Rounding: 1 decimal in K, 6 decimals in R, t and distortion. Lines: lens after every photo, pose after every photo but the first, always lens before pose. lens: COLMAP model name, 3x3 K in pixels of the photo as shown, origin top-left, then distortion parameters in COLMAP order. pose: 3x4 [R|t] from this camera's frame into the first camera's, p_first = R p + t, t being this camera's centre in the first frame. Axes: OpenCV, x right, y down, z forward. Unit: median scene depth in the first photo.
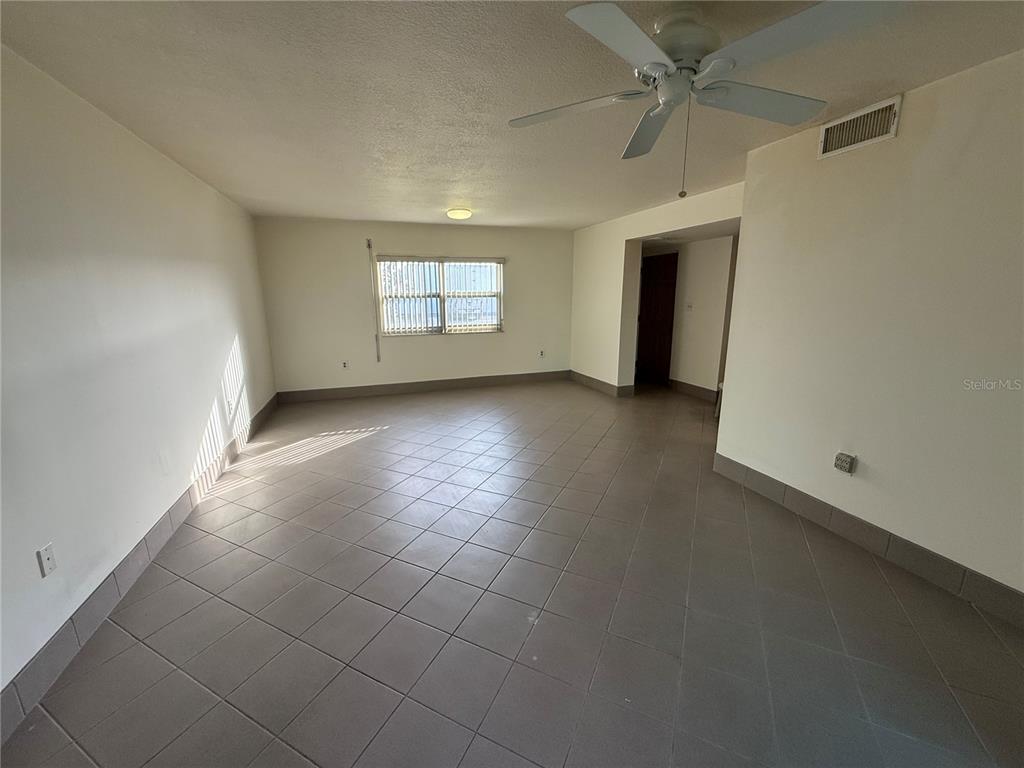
lens RADIAL K [[409.5, 0, 512.0], [0, 409.5, 384.0], [0, 0, 1]] dist [0.000916, 0.000063]
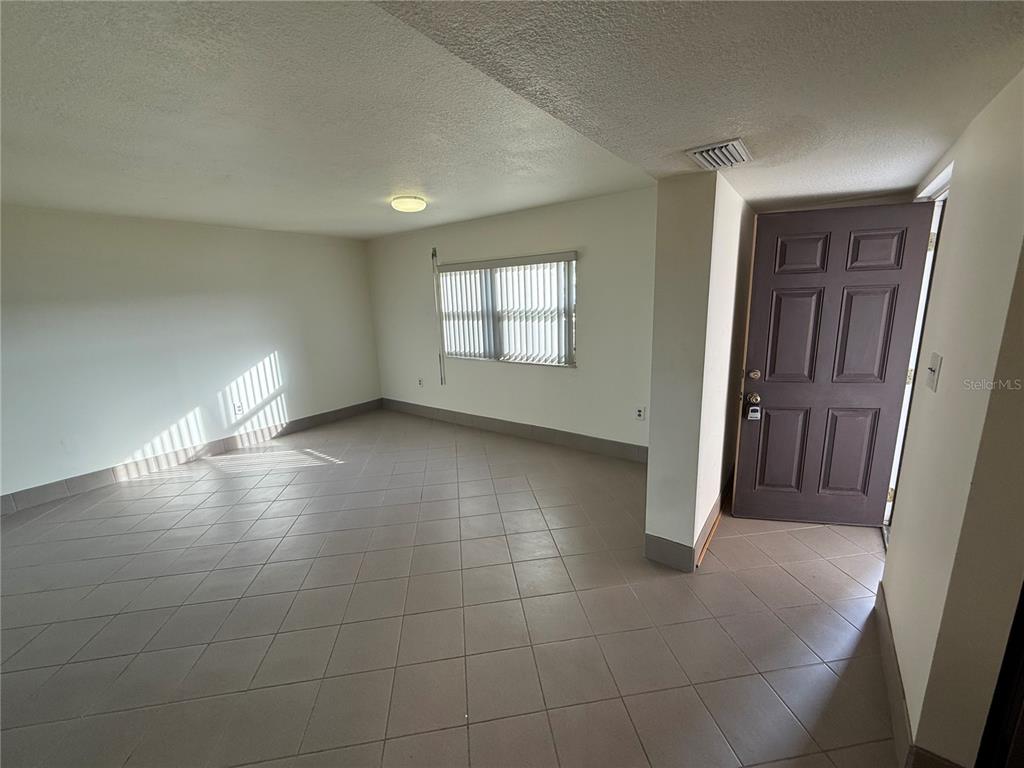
lens RADIAL K [[429.4, 0, 512.0], [0, 429.4, 384.0], [0, 0, 1]] dist [-0.000712, -0.000106]
pose [[0.584803, 0.159628, -0.795314, 0.510655], [-0.149956, 0.984822, 0.087400, -0.161548], [0.797194, 0.068151, 0.599864, 0.569196]]
